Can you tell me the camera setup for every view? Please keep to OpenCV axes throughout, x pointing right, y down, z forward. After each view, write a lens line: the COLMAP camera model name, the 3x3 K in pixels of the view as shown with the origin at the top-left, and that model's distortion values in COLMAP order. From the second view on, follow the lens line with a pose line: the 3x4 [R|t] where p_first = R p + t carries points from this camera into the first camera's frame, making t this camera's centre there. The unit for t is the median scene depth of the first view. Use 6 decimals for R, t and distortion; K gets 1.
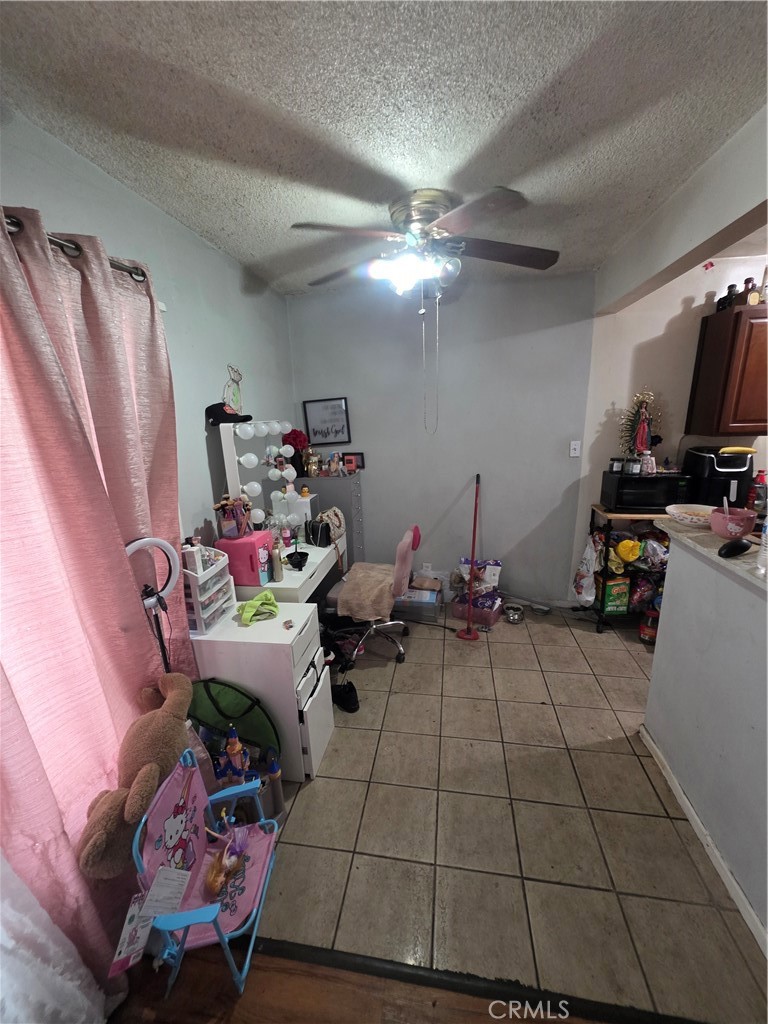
lens RADIAL K [[409.8, 0, 384.2], [0, 409.8, 514.9], [0, 0, 1]] dist [0.001086, 0.000311]
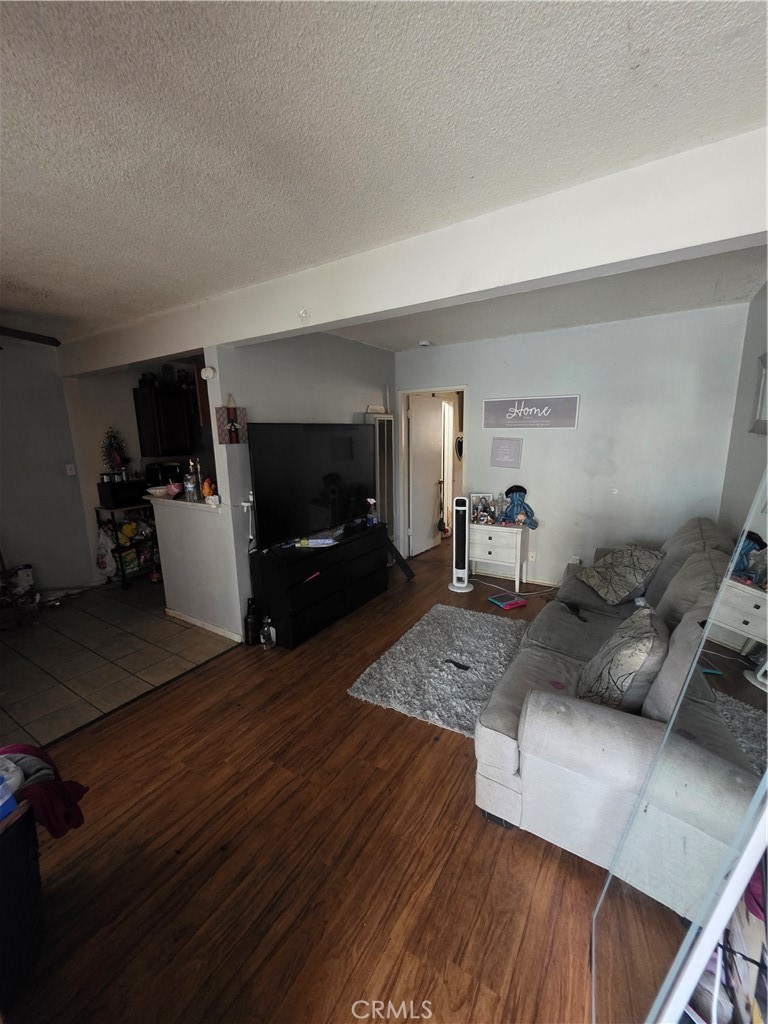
lens RADIAL K [[409.8, 0, 383.1], [0, 409.8, 510.3], [0, 0, 1]] dist [0.001086, 0.000311]
pose [[0.387414, -0.151596, 0.909356, -0.416521], [0.241608, 0.968606, 0.058541, 0.149277], [-0.889683, 0.197028, 0.411879, -0.489400]]
